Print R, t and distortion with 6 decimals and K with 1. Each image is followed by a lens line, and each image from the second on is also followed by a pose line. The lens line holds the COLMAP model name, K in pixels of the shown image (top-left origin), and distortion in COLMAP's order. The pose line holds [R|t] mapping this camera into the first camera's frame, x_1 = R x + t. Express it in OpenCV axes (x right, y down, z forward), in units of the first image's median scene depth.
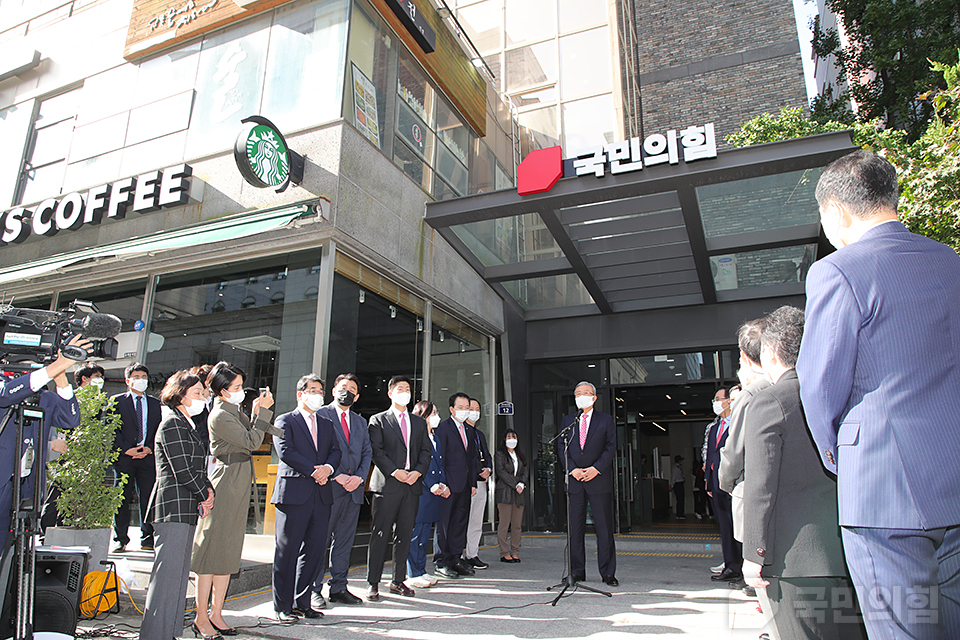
lens RADIAL K [[660.9, 0, 474.6], [0, 660.9, 321.0], [0, 0, 1]] dist [-0.050804, 0.006434]
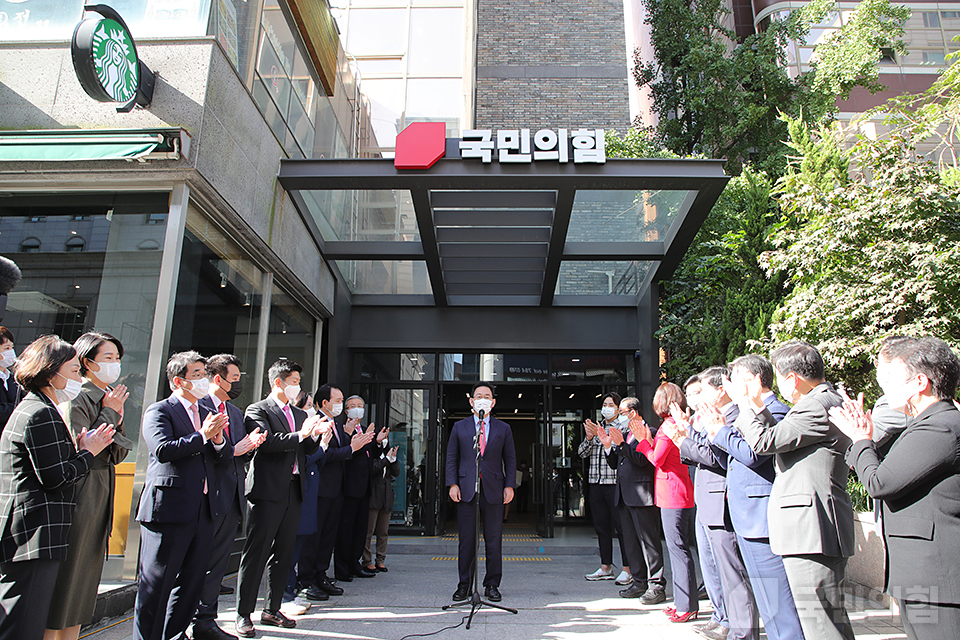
lens RADIAL K [[677.5, 0, 479.5], [0, 677.5, 317.7], [0, 0, 1]] dist [-0.044833, 0.008294]
pose [[0.925659, 0.092131, 0.366971, -0.157255], [-0.096389, 0.995321, -0.006749, 0.009218], [-0.365876, -0.029124, 0.930208, 0.097380]]
